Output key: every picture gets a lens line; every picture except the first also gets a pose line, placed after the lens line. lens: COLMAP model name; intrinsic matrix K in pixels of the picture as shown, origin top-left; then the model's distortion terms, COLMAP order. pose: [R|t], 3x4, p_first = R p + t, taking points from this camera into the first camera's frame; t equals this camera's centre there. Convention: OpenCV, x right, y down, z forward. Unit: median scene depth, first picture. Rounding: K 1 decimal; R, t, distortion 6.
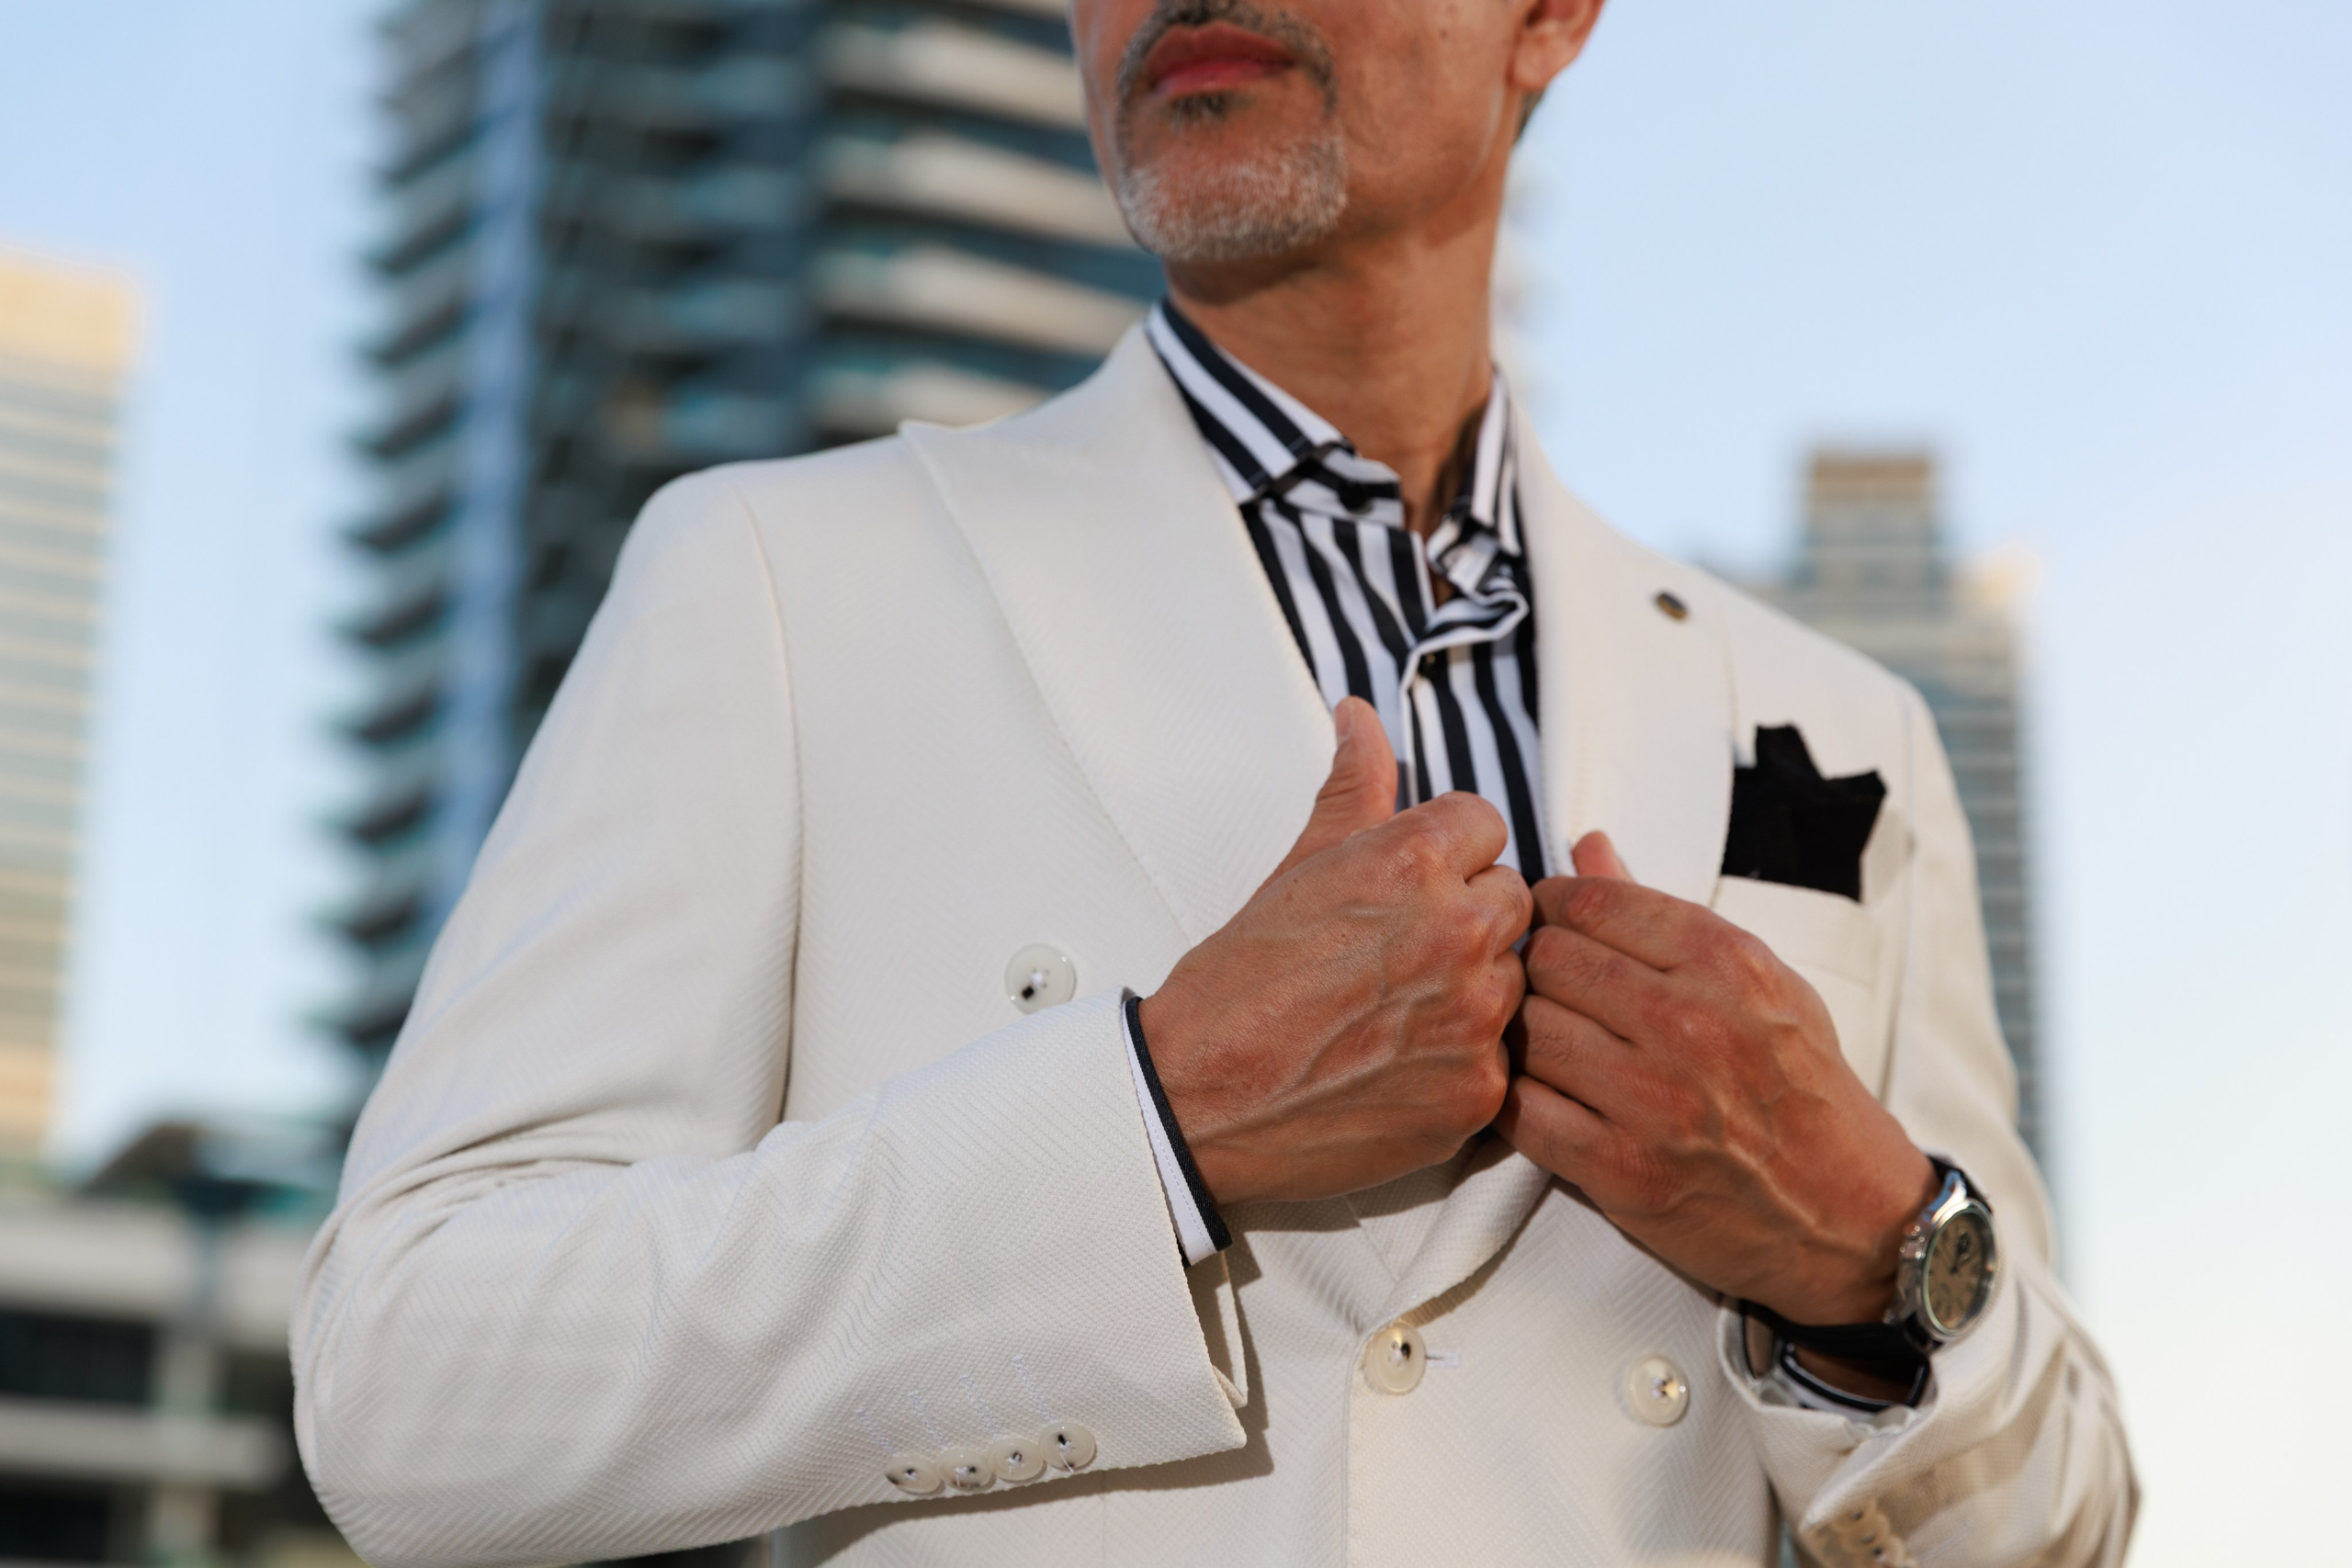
lens RADIAL K [[4691.7, 0, 1154.2], [0, 4691.7, 750.2], [0, 0, 1]] dist [0.014053, 0.000000]
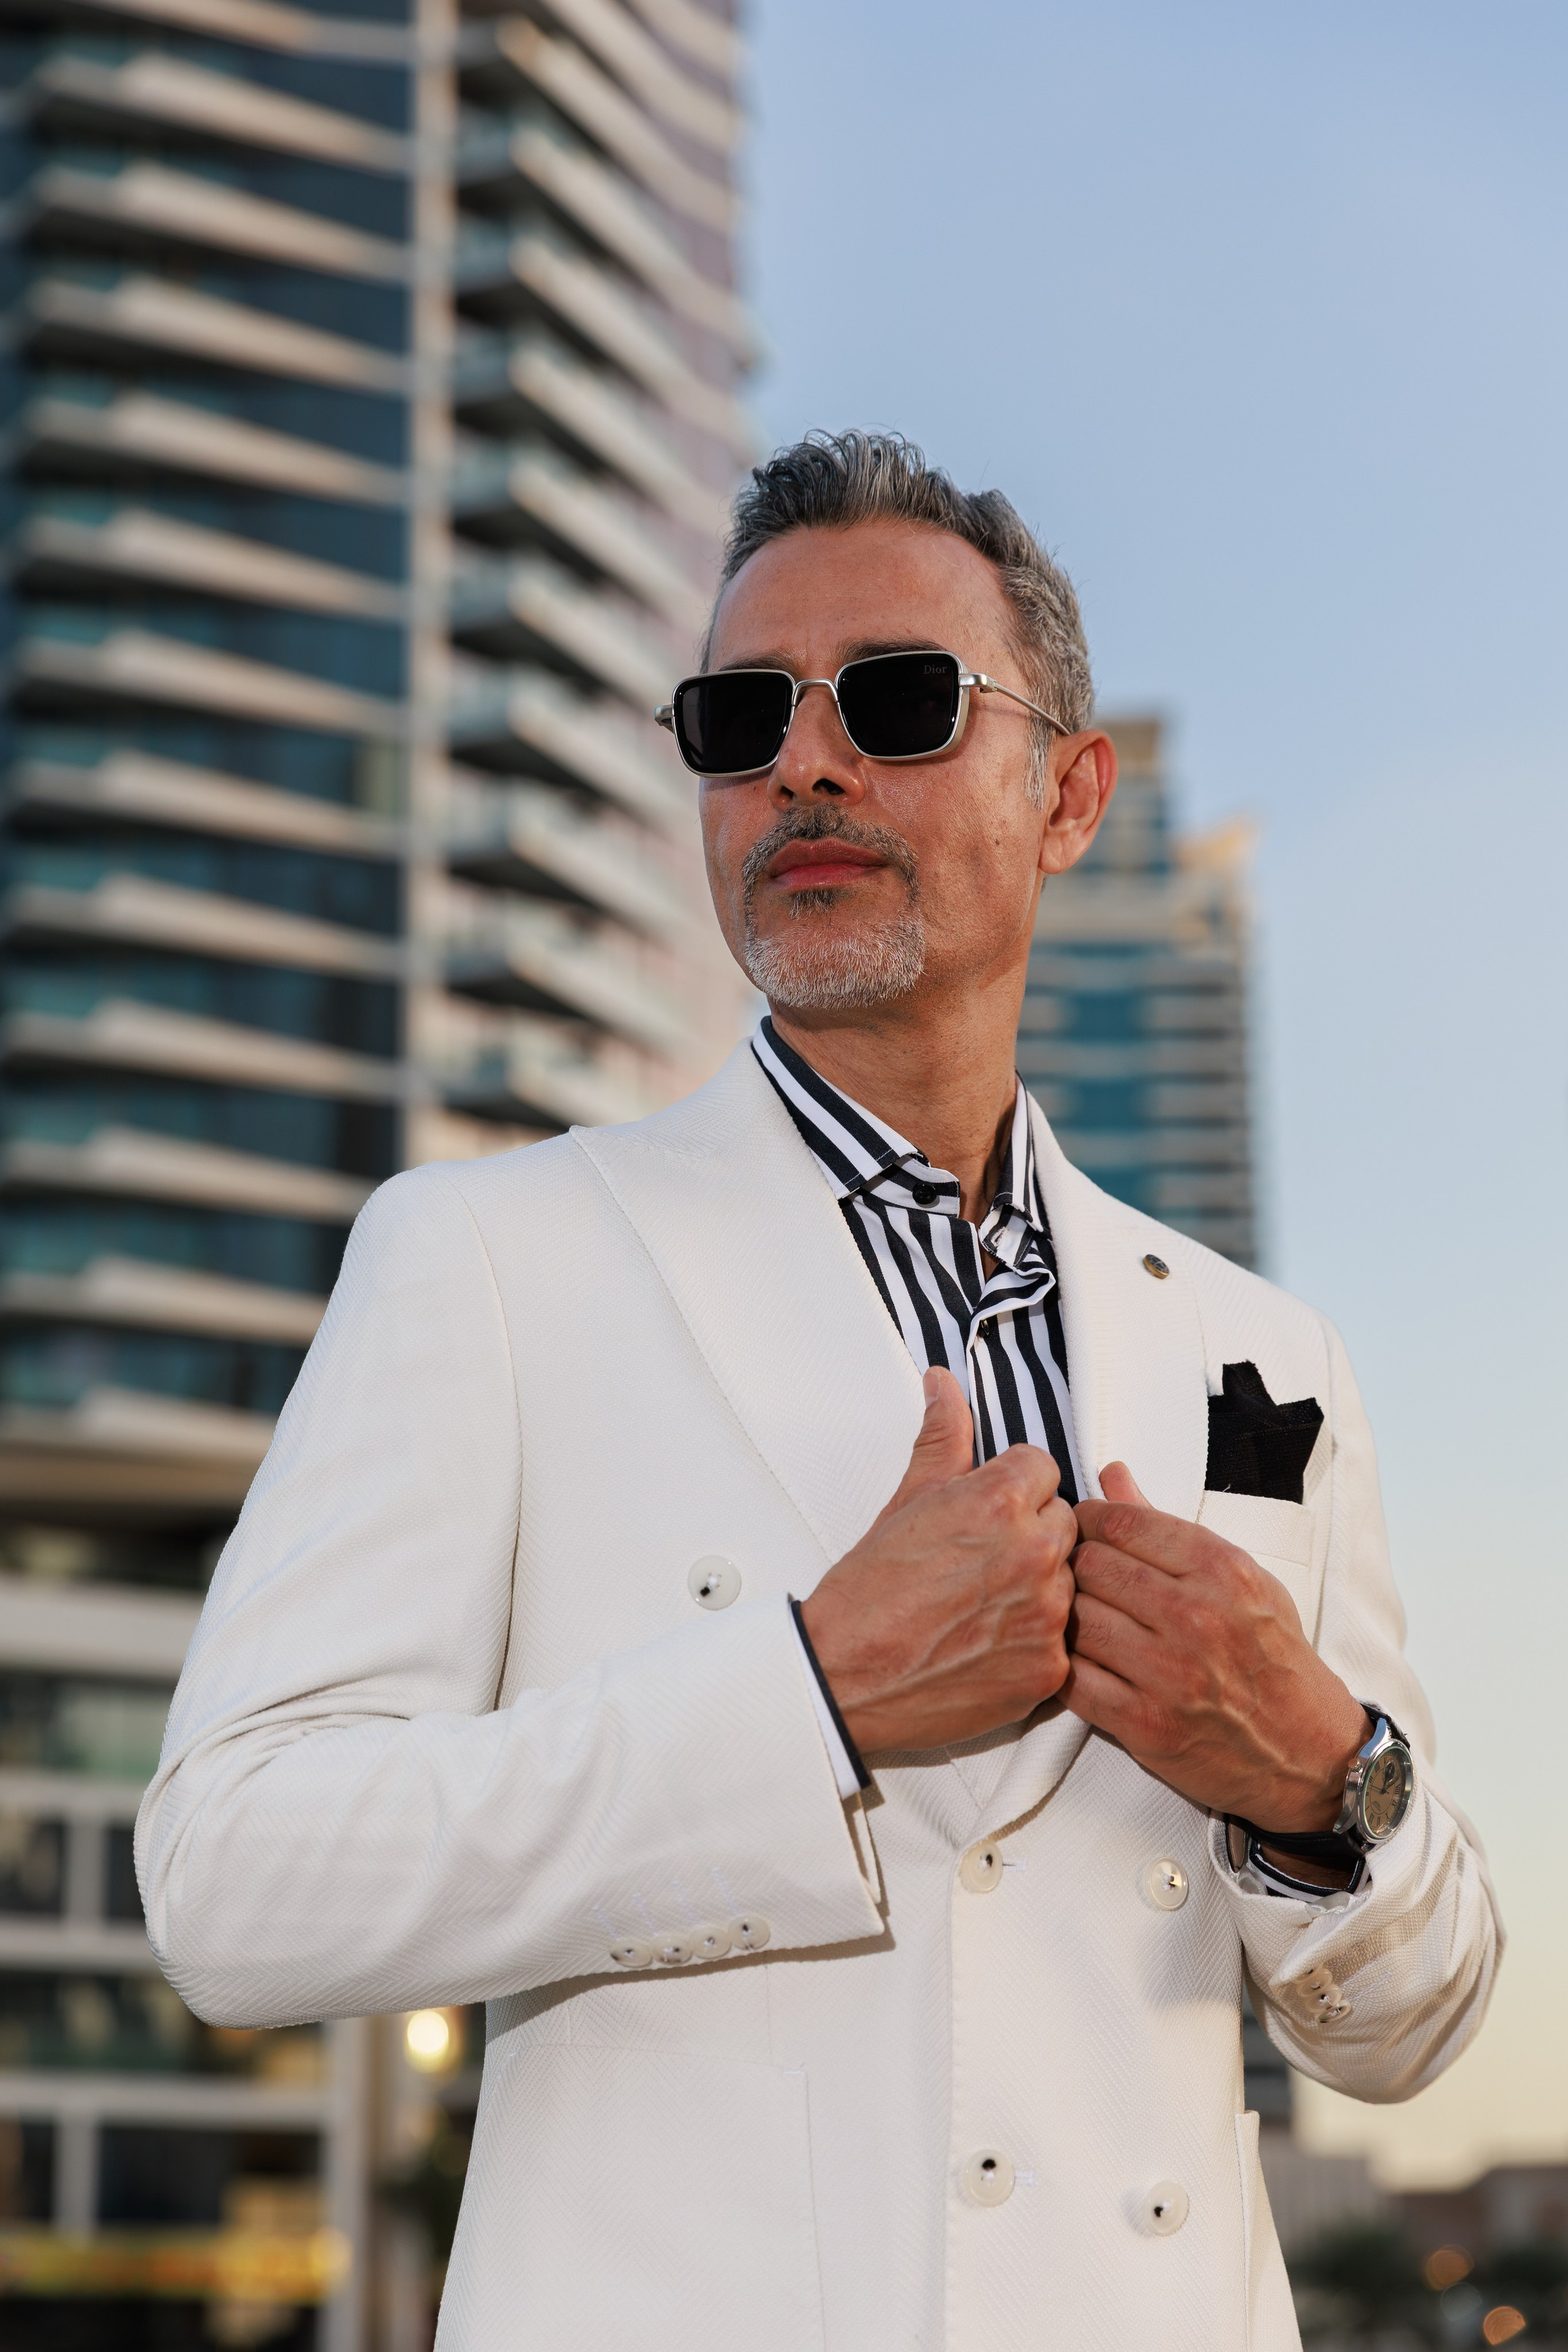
lens RADIAL K [[4692.2, 0, 874.3], [0, 4692.2, 1170.7], [0, 0, 1]] dist [0.014053, 0.000000]
pose [[0.995979, 0.006185, 0.089377, -0.098456], [-0.006975, 0.999939, 0.008534, -0.079480], [-0.089319, -0.009123, 0.995961, -0.337145]]
